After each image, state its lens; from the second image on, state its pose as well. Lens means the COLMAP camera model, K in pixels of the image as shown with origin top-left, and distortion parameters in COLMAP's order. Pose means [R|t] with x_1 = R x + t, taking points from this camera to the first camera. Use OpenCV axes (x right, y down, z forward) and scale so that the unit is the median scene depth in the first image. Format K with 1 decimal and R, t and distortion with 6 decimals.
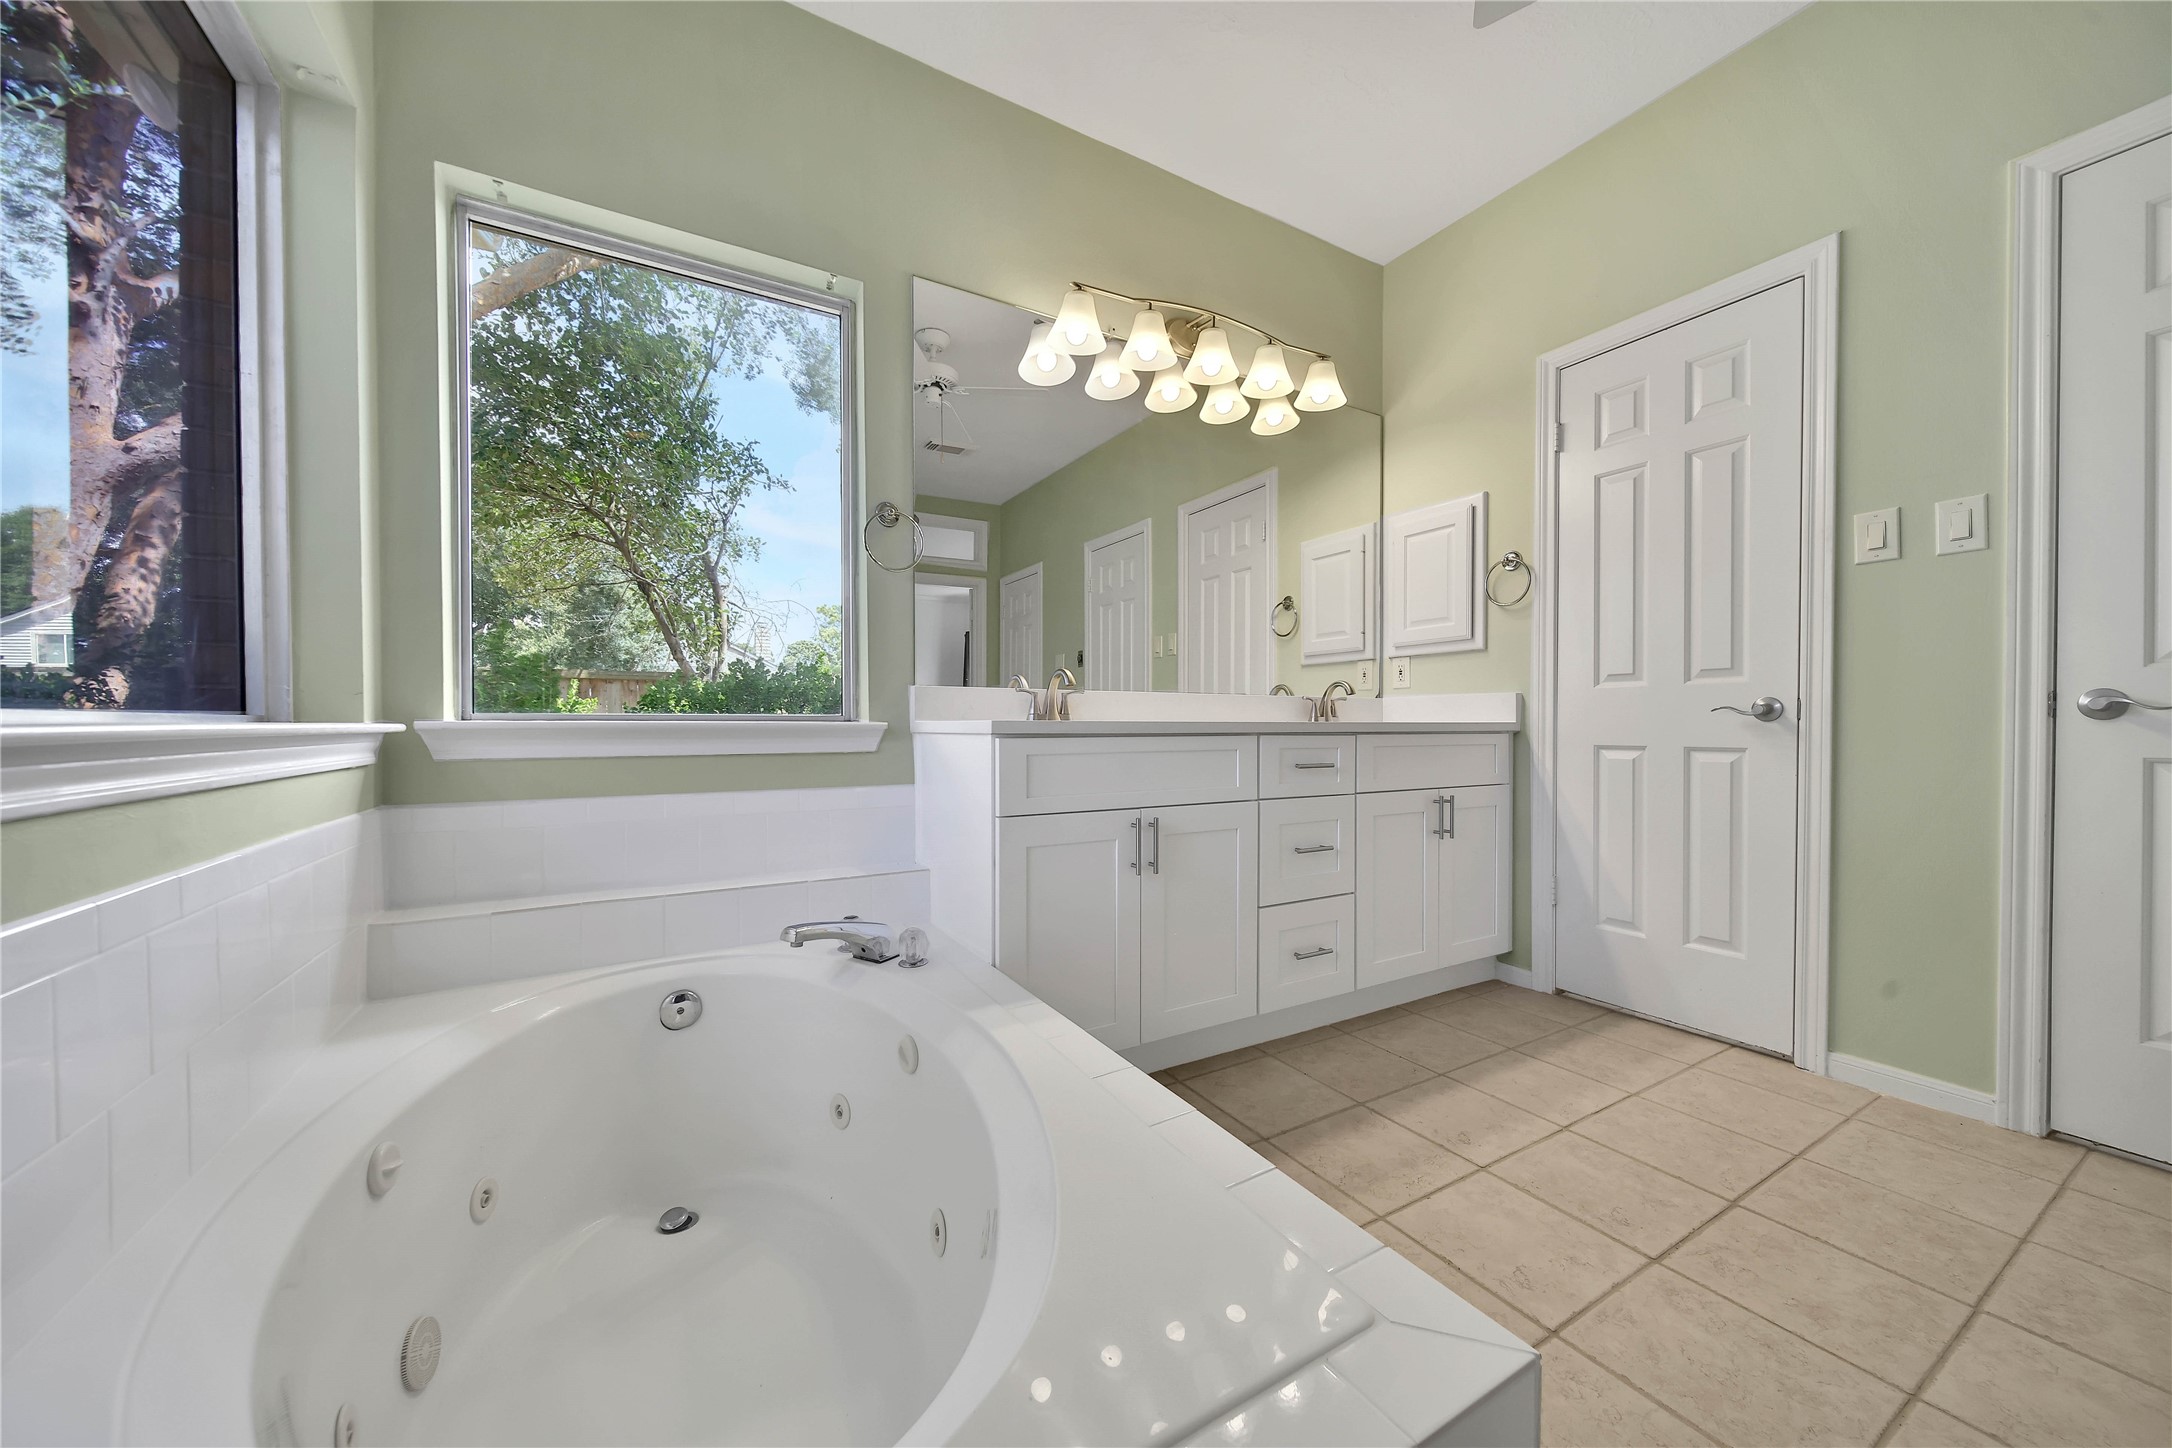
lens RADIAL K [[762.9, 0, 1081.5], [0, 762.9, 732.2], [0, 0, 1]] dist [-0.004593, 0.000044]
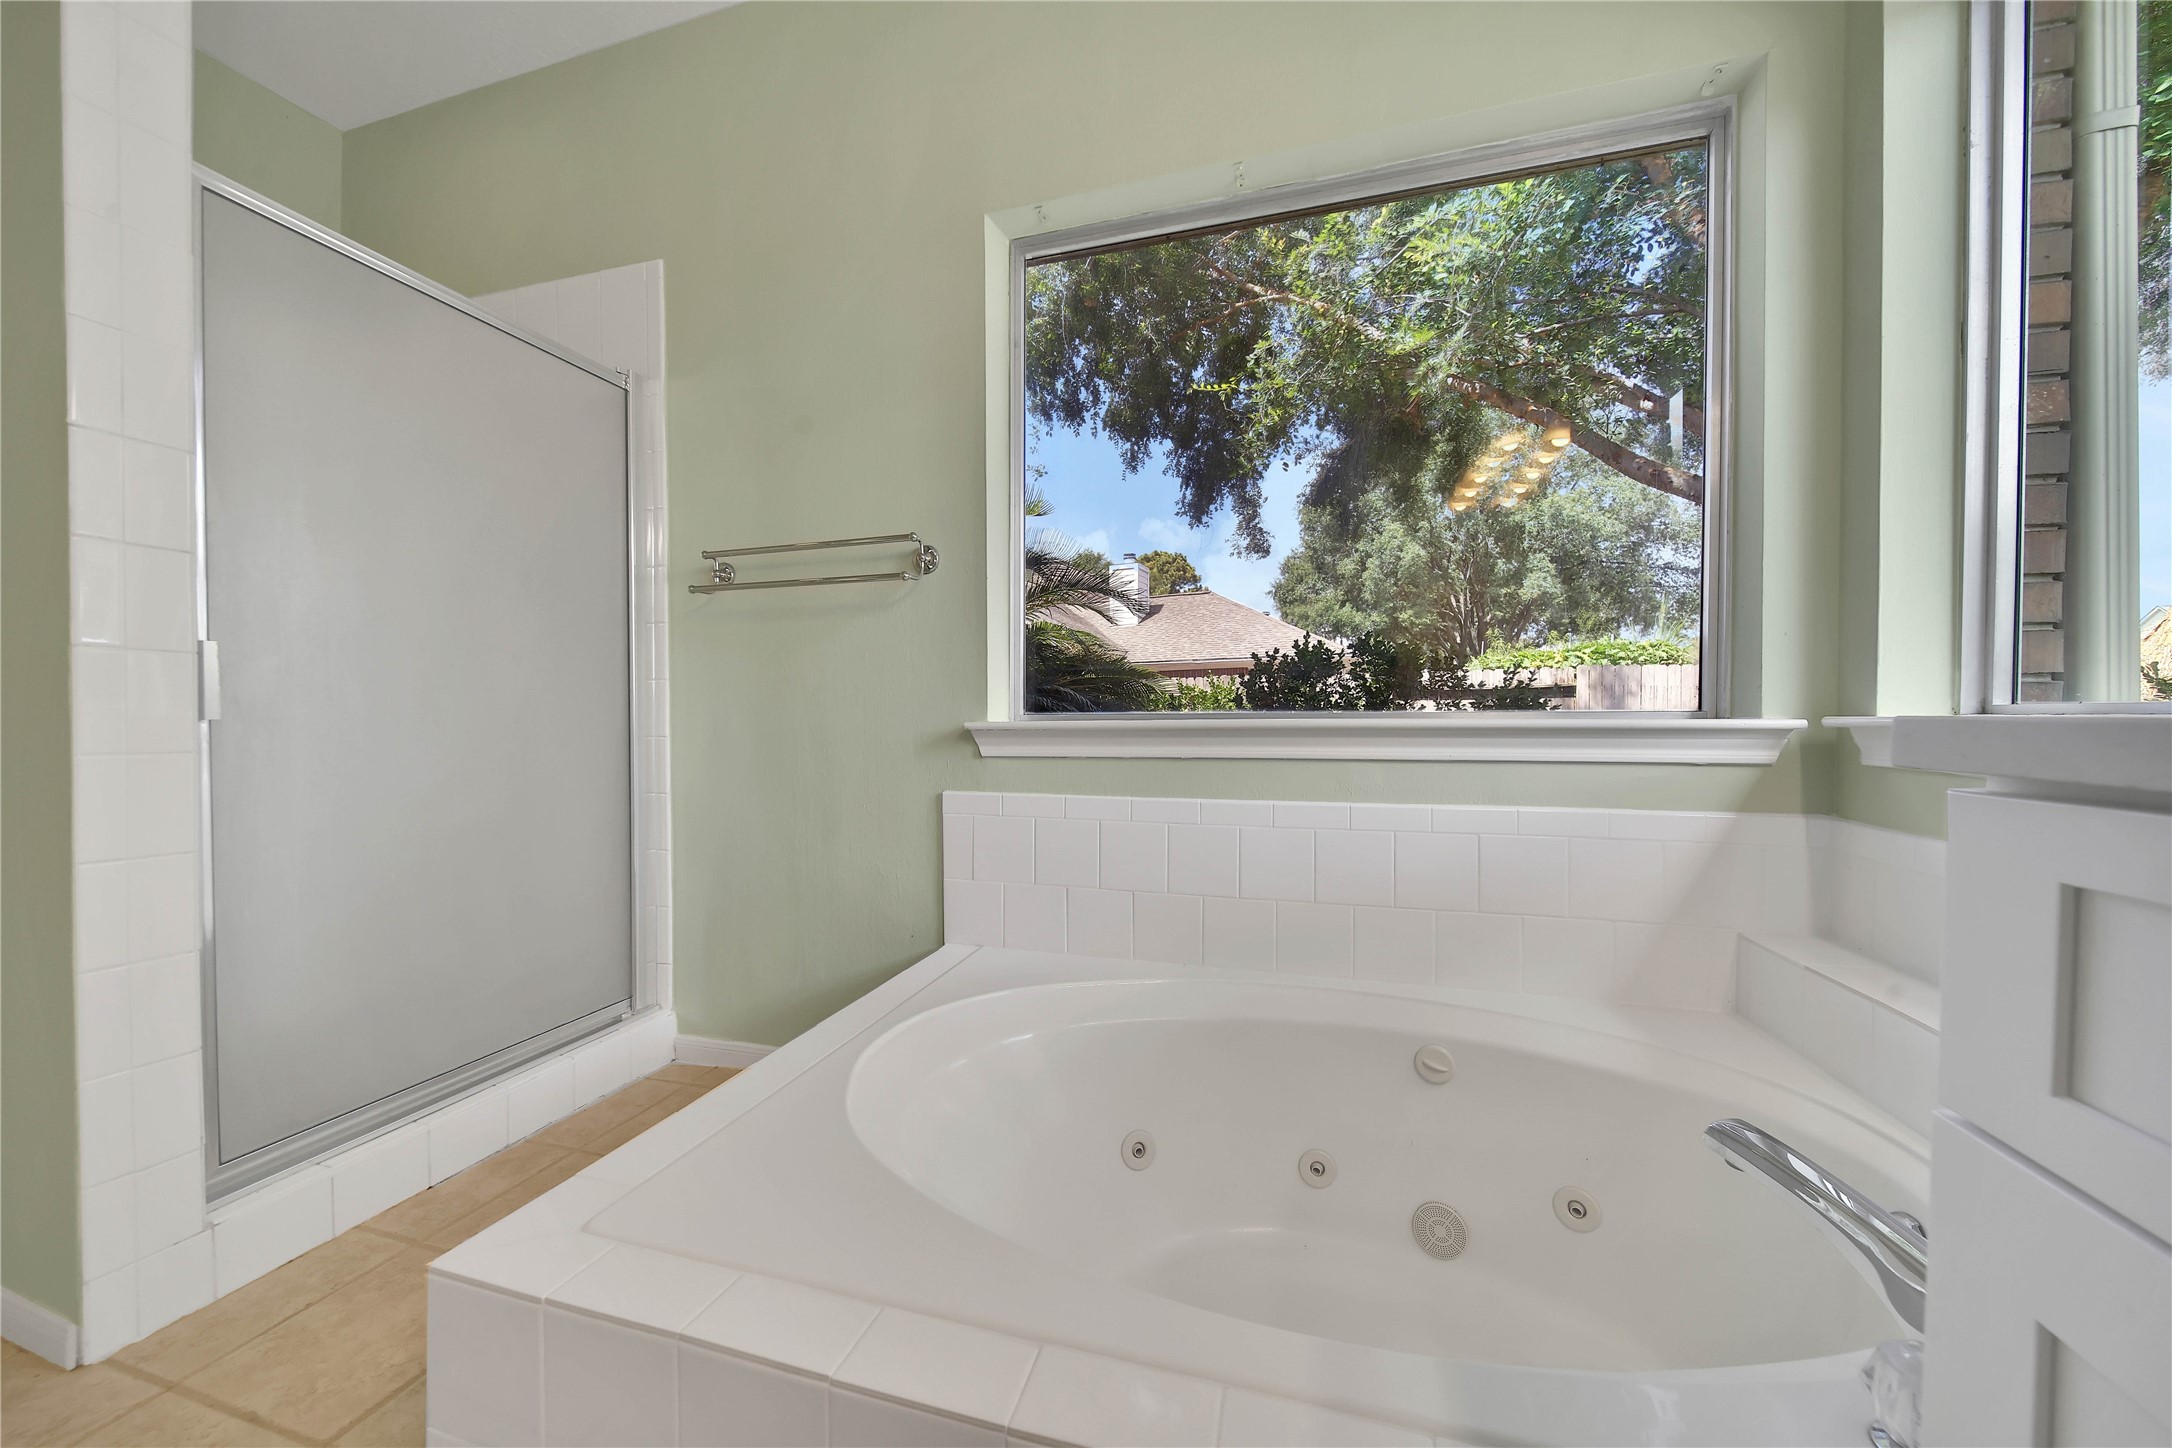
lens RADIAL K [[762.9, 0, 1081.5], [0, 762.9, 732.2], [0, 0, 1]] dist [-0.004593, 0.000044]
pose [[-0.722125, 0.014924, -0.691601, 0.208290], [-0.010112, 0.999433, 0.032125, -0.011616], [0.691688, 0.030192, -0.721565, 0.857302]]
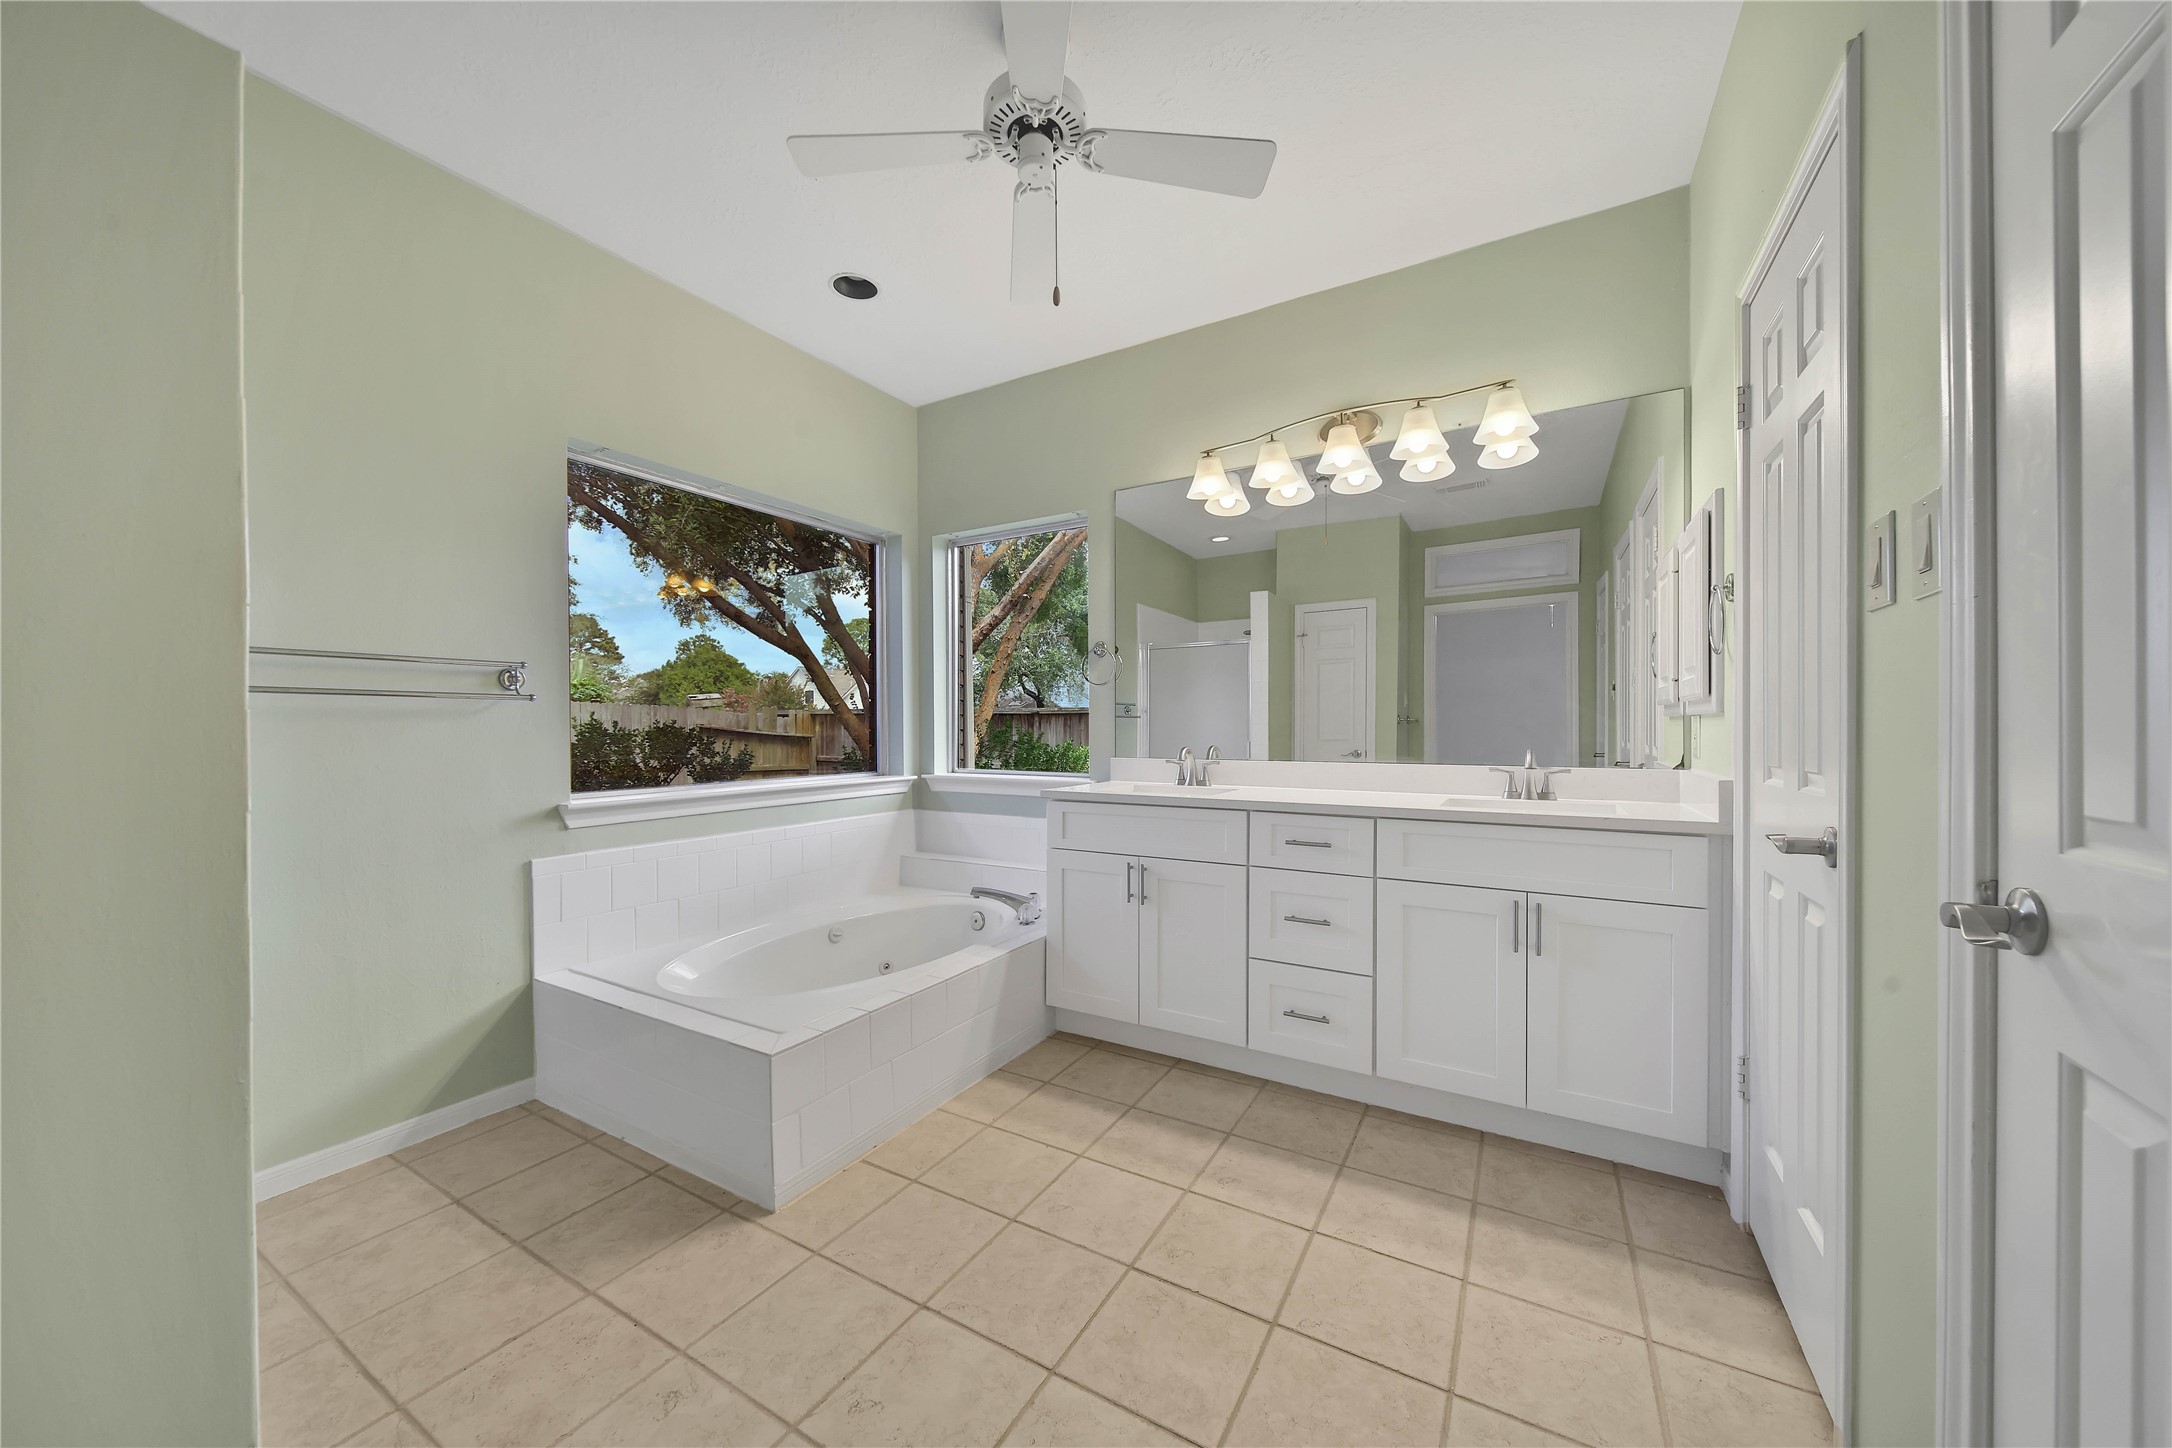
lens RADIAL K [[762.9, 0, 1081.5], [0, 762.9, 732.2], [0, 0, 1]] dist [-0.004593, 0.000044]
pose [[0.489283, -0.001178, -0.872124, 1.211076], [-0.009814, 0.999928, -0.006856, -0.113851], [0.872070, 0.011913, 0.489236, 0.208240]]
